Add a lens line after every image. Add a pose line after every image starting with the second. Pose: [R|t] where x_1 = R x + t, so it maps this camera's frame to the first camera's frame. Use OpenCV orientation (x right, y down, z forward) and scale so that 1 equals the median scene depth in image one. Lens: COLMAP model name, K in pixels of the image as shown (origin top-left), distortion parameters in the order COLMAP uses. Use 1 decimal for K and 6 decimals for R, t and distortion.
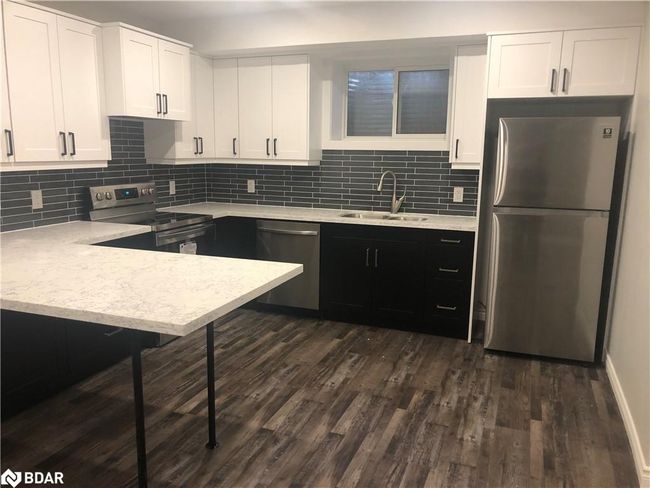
lens RADIAL K [[514.5, 0, 325.0], [0, 514.5, 244.0], [0, 0, 1]] dist [-0.002019, -0.011543]
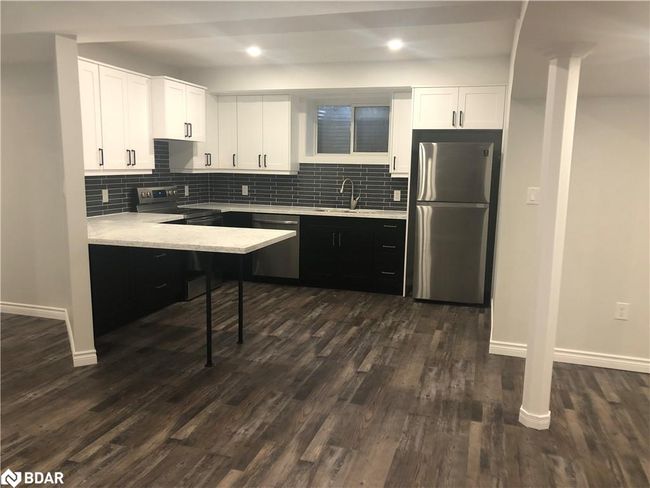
lens RADIAL K [[514.5, 0, 325.0], [0, 514.5, 244.0], [0, 0, 1]] dist [-0.002019, -0.011543]
pose [[0.997461, -0.004627, 0.071066, -0.043599], [0.006565, 0.999612, -0.027060, 0.082938], [-0.070913, 0.027458, 0.997105, -0.435427]]
